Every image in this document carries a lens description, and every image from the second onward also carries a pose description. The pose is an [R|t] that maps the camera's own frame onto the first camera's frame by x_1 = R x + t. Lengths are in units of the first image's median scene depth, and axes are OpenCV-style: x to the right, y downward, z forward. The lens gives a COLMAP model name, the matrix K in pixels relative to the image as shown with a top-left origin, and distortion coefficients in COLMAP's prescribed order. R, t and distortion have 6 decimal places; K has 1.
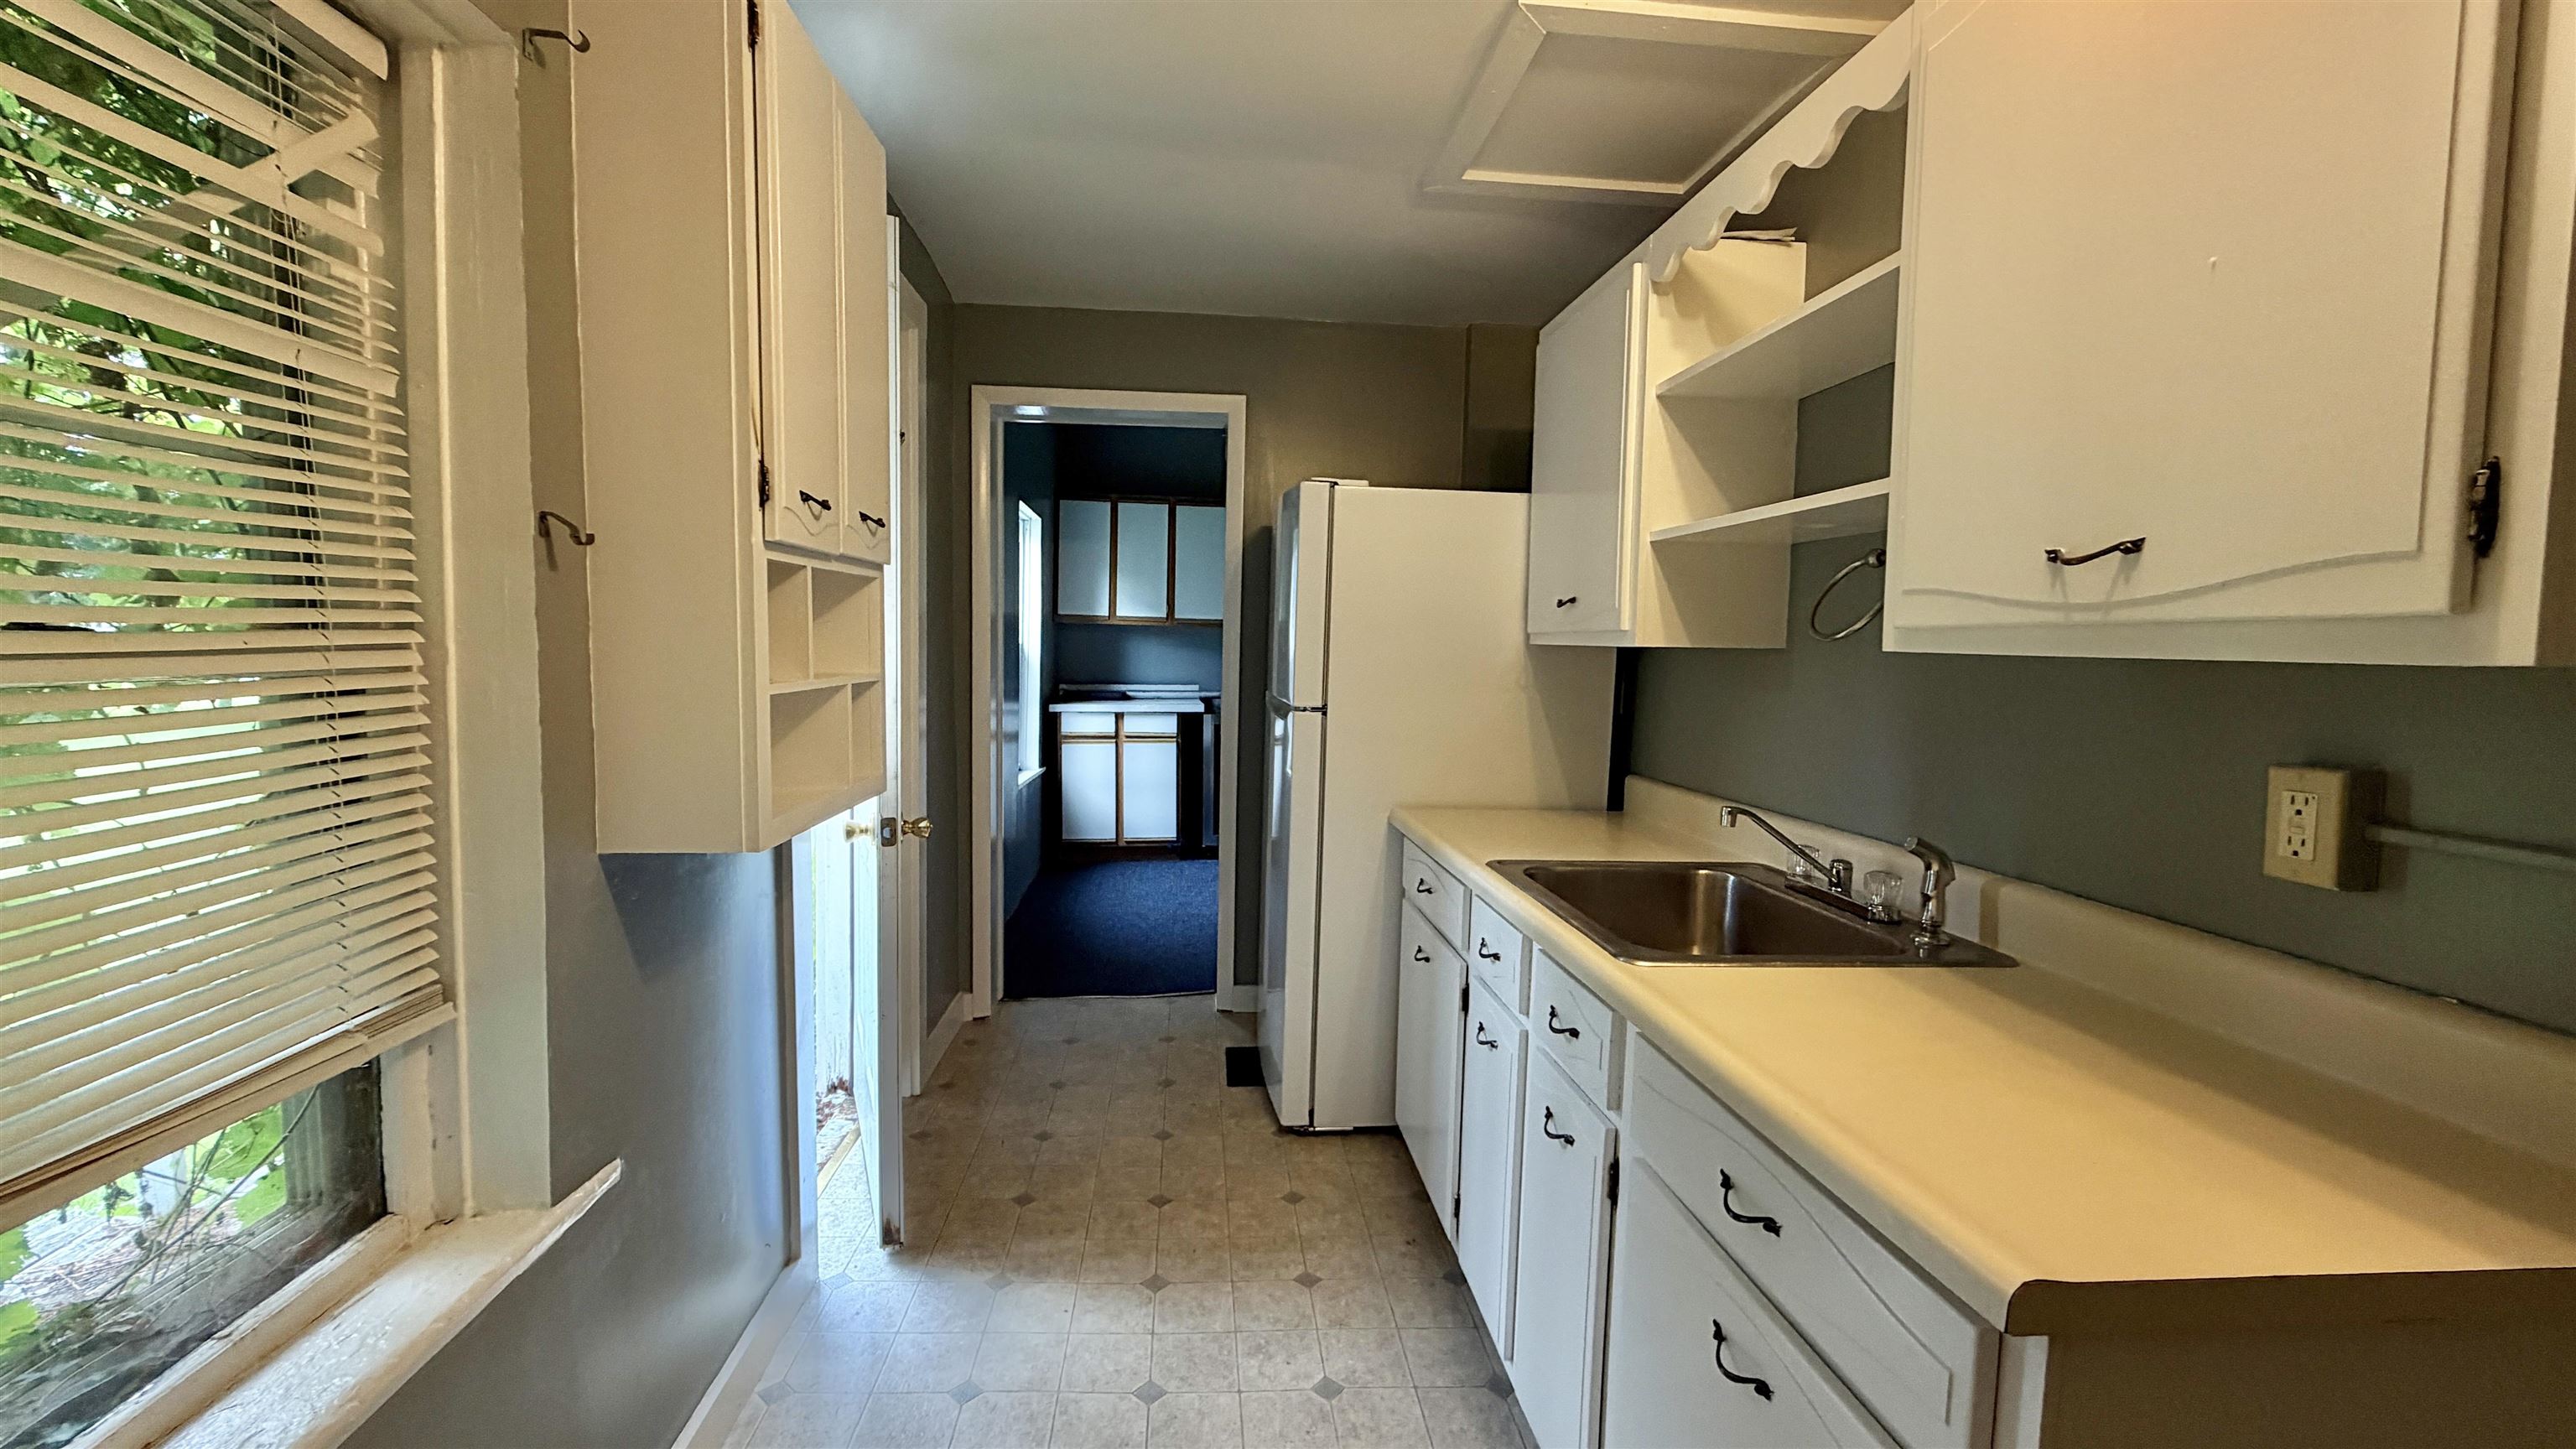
lens RADIAL K [[1034.7, 0, 1282.6], [0, 1034.7, 716.3], [0, 0, 1]] dist [0.000836, 0.001422]
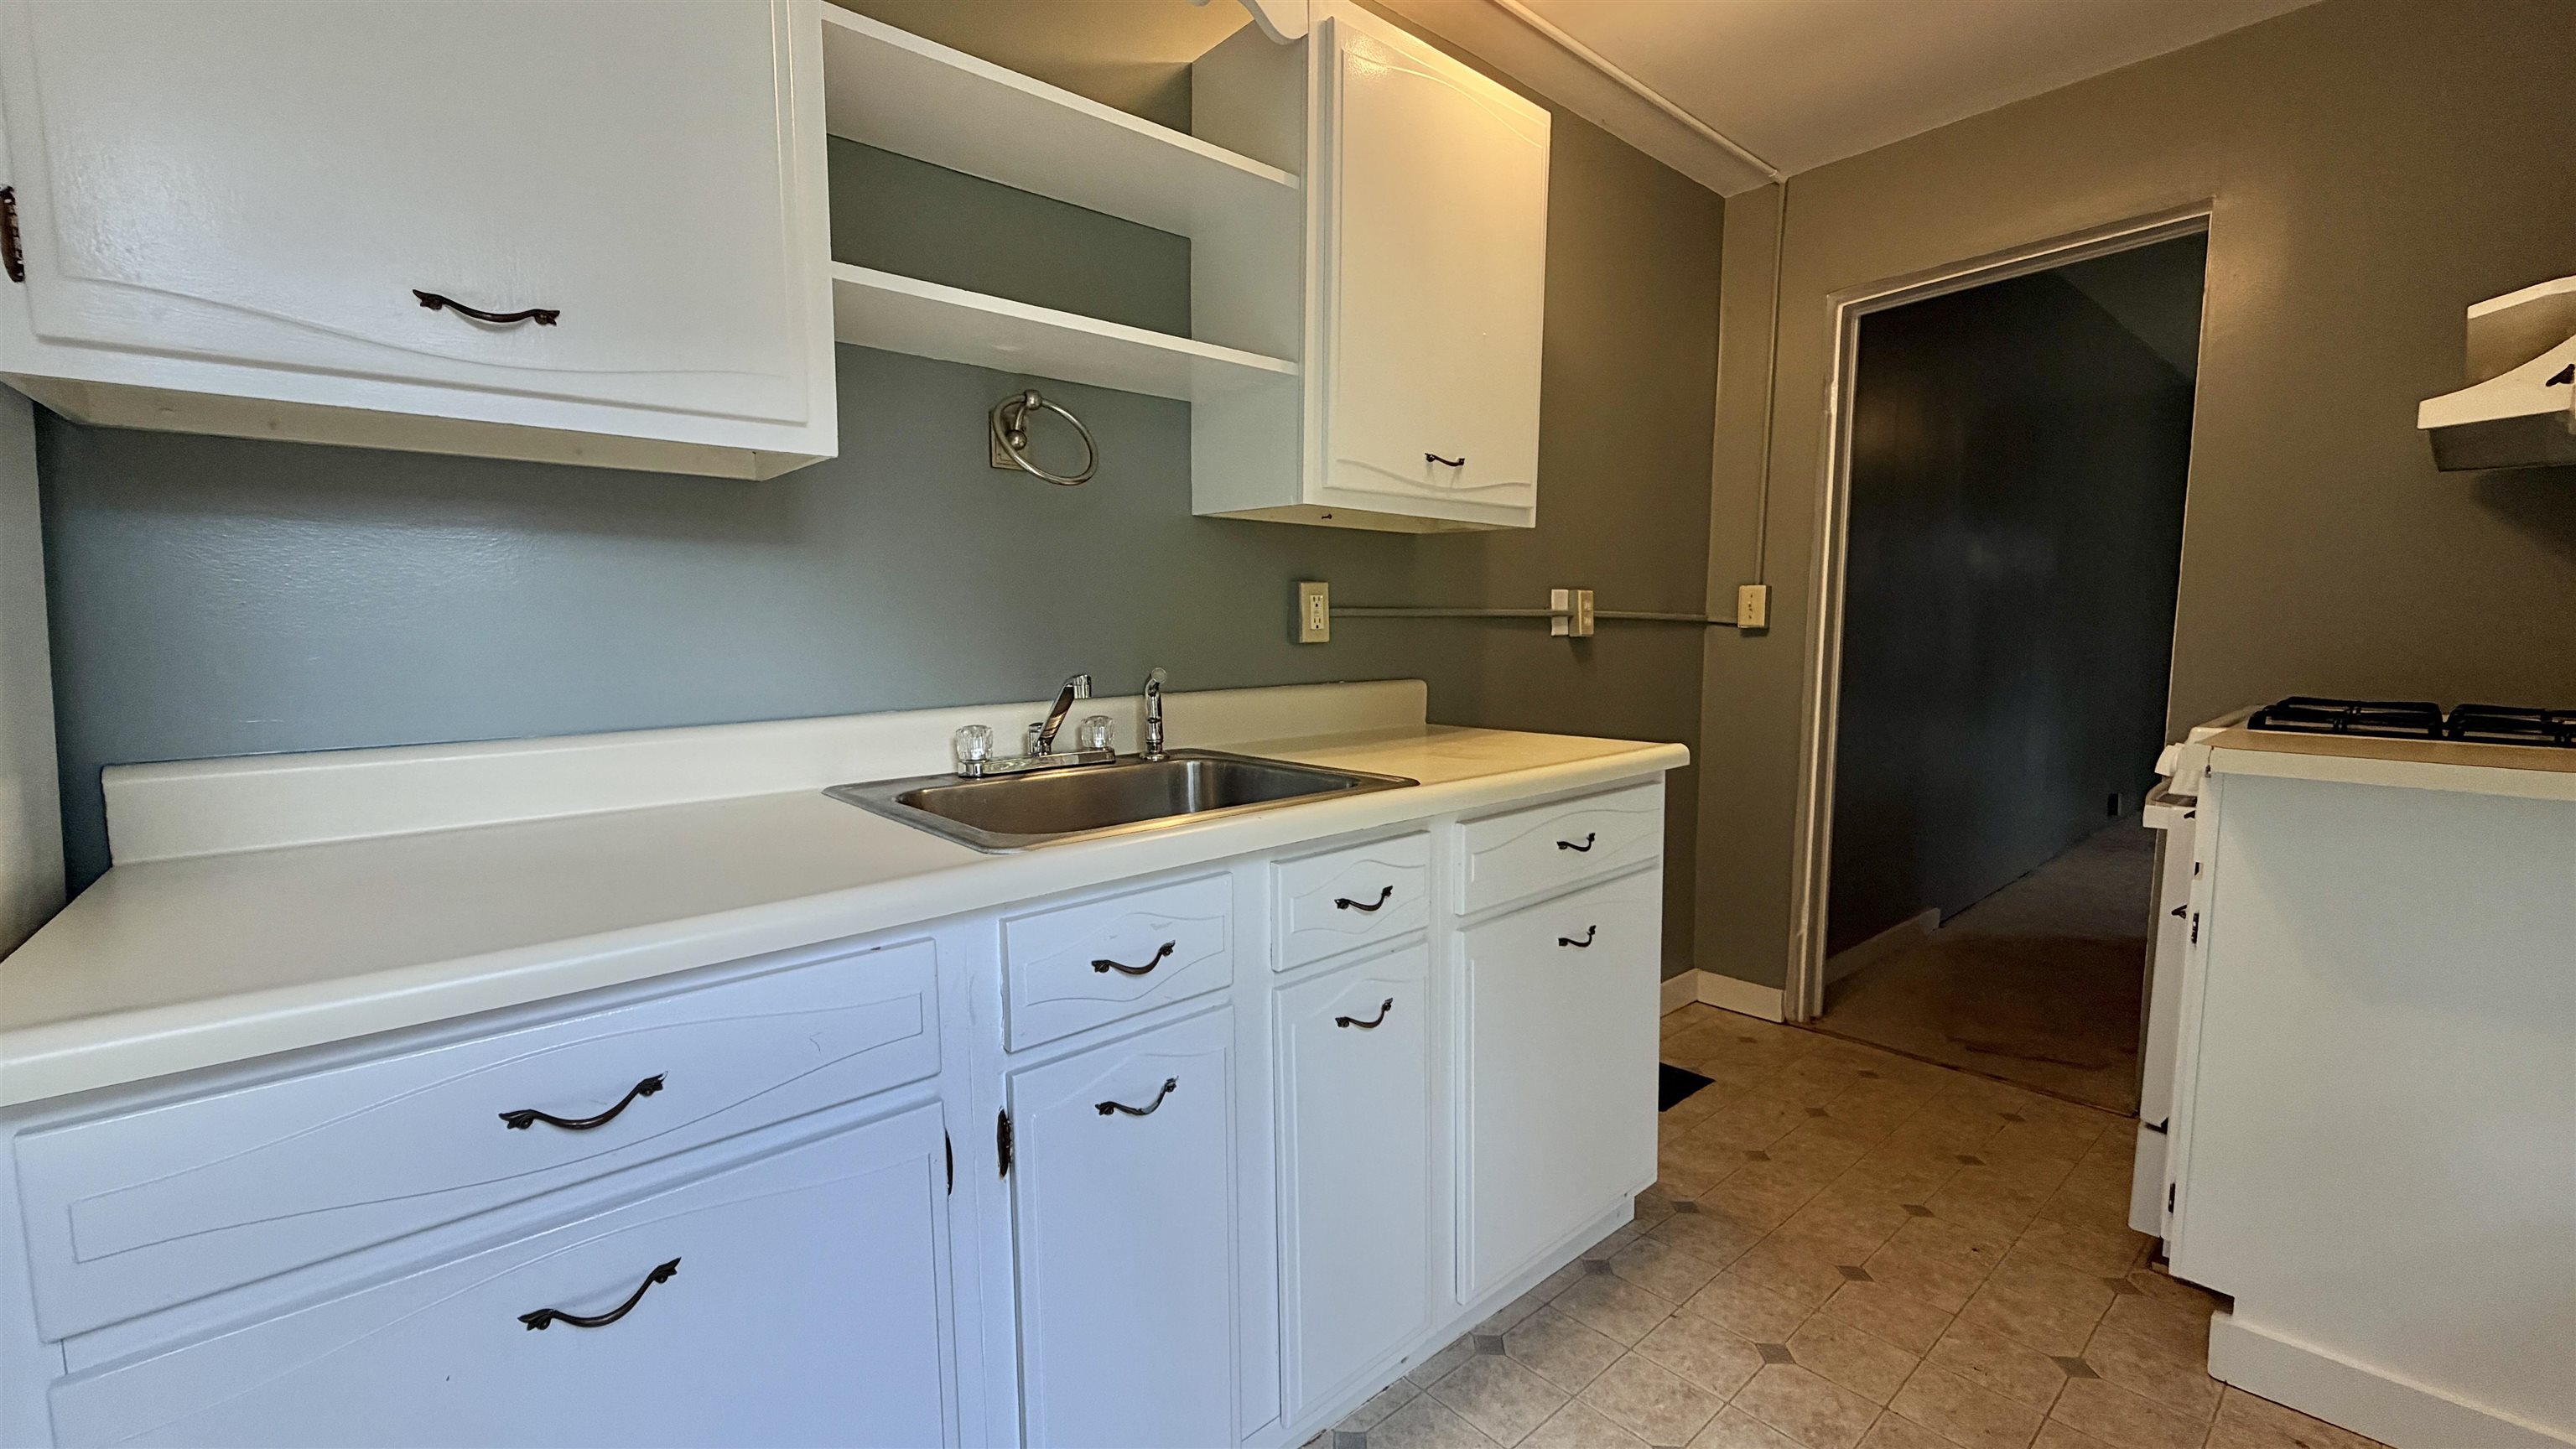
lens RADIAL K [[1034.7, 0, 1288.5], [0, 1034.7, 729.3], [0, 0, 1]] dist [0.000836, 0.001422]
pose [[-0.584341, -0.099283, 0.805412, -0.312450], [0.054568, 0.985434, 0.161064, 0.003162], [-0.809671, 0.138066, -0.570412, 1.191915]]
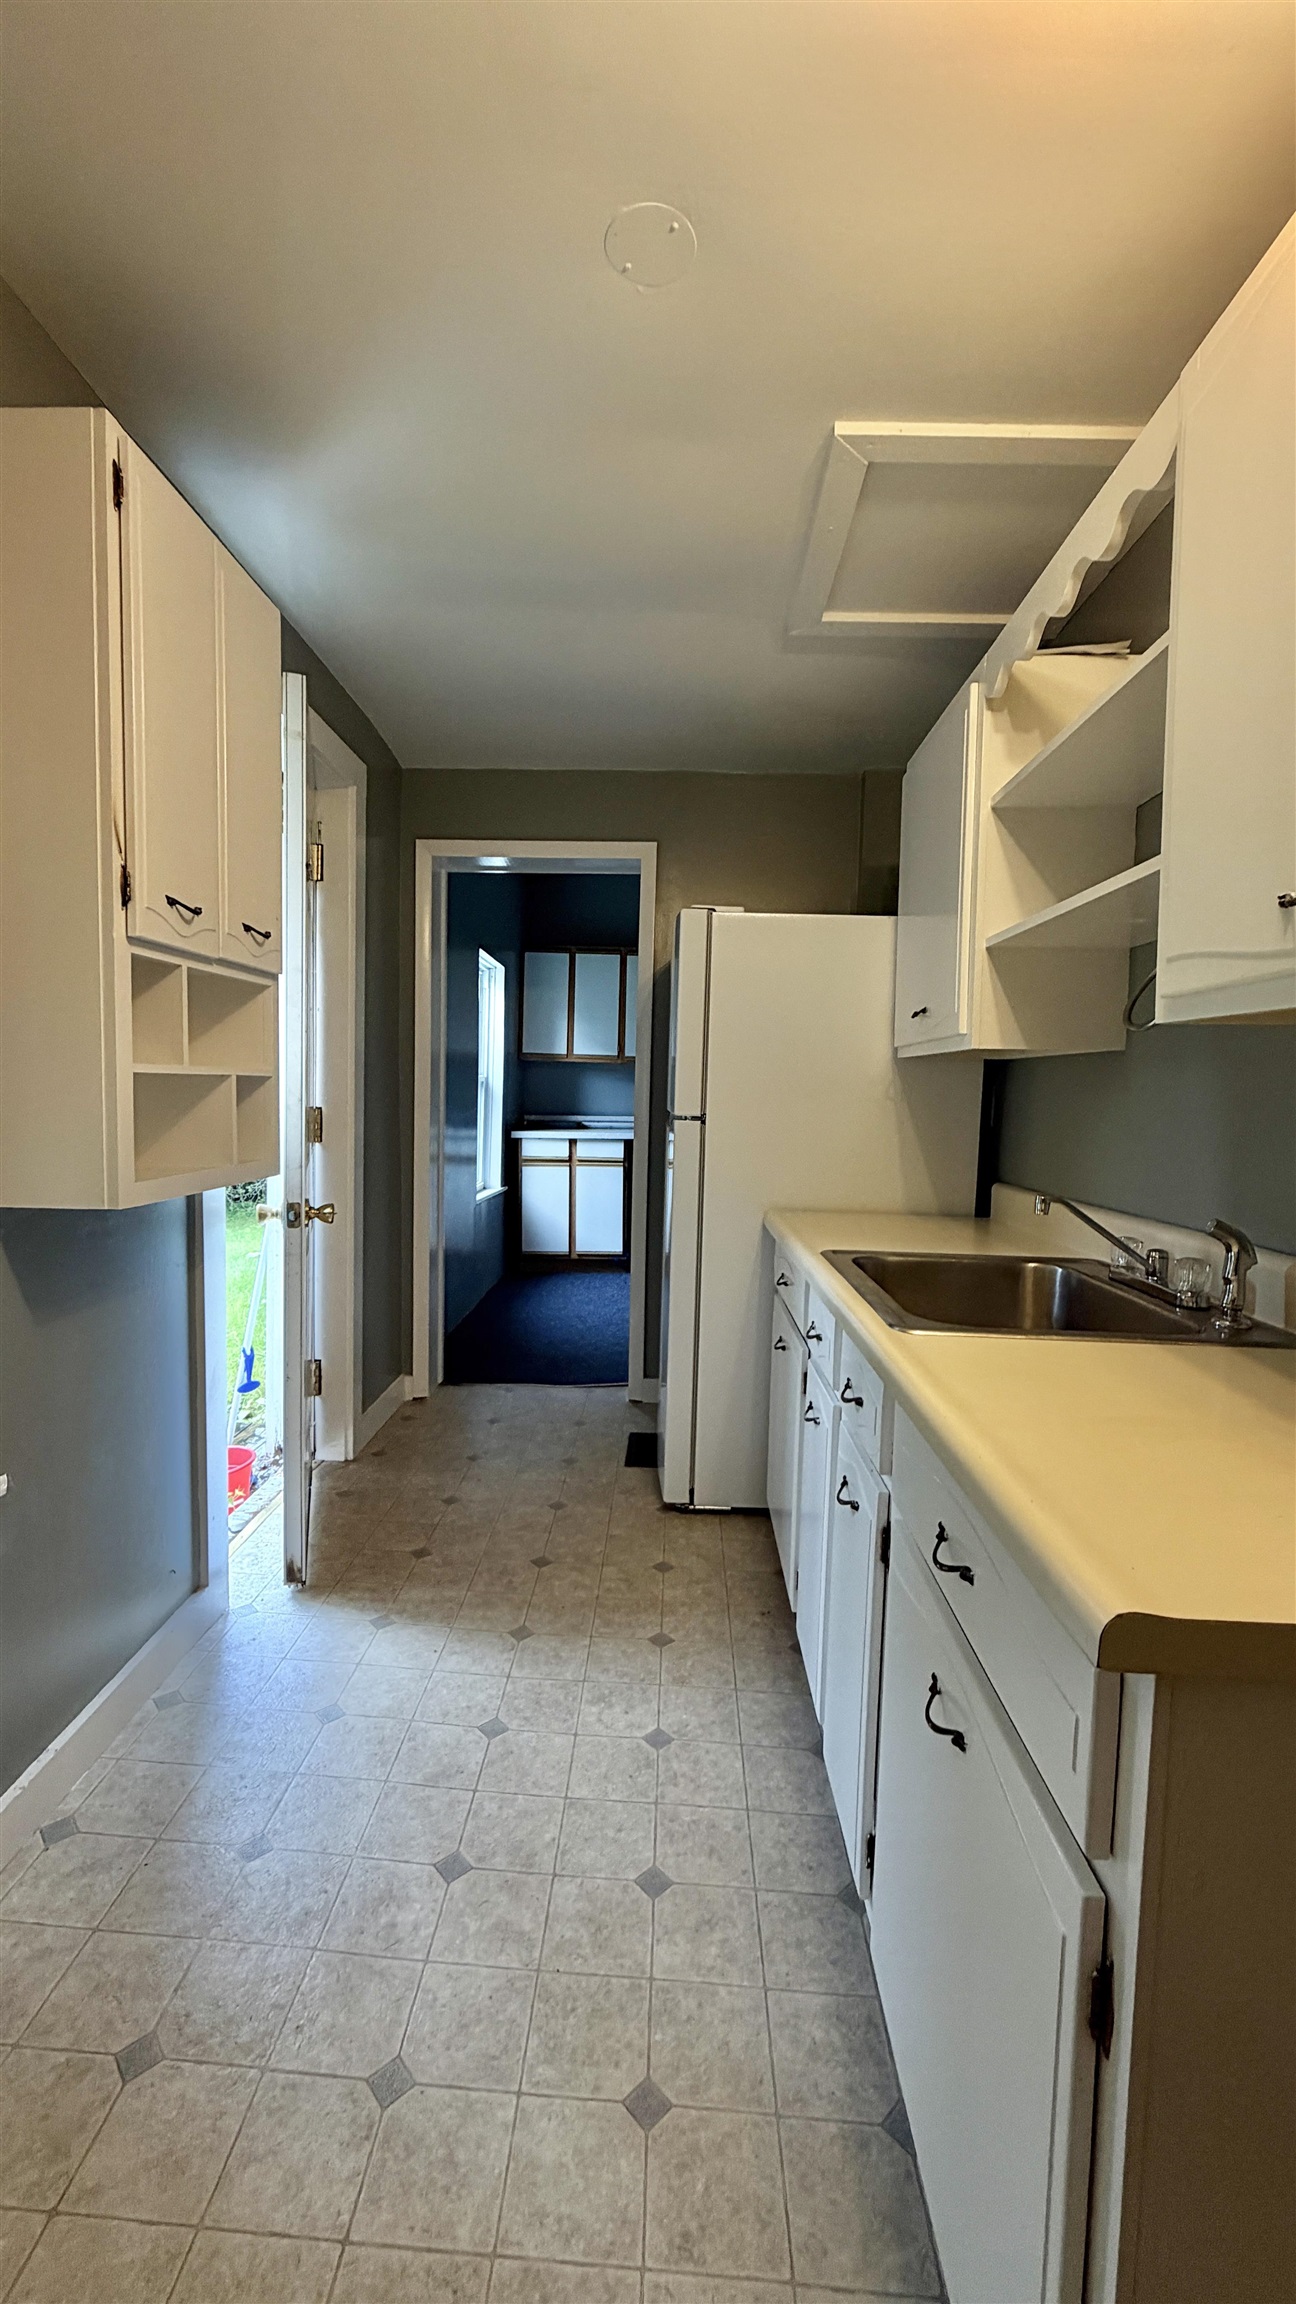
lens RADIAL K [[925.5, 0, 650.3], [0, 925.5, 1142.0], [0, 0, 1]] dist [0.000836, 0.001422]
pose [[0.993226, 0.007978, -0.115923, 0.134601], [-0.009915, 0.999821, -0.016137, 0.047215], [0.115774, 0.017177, 0.993127, 0.038445]]
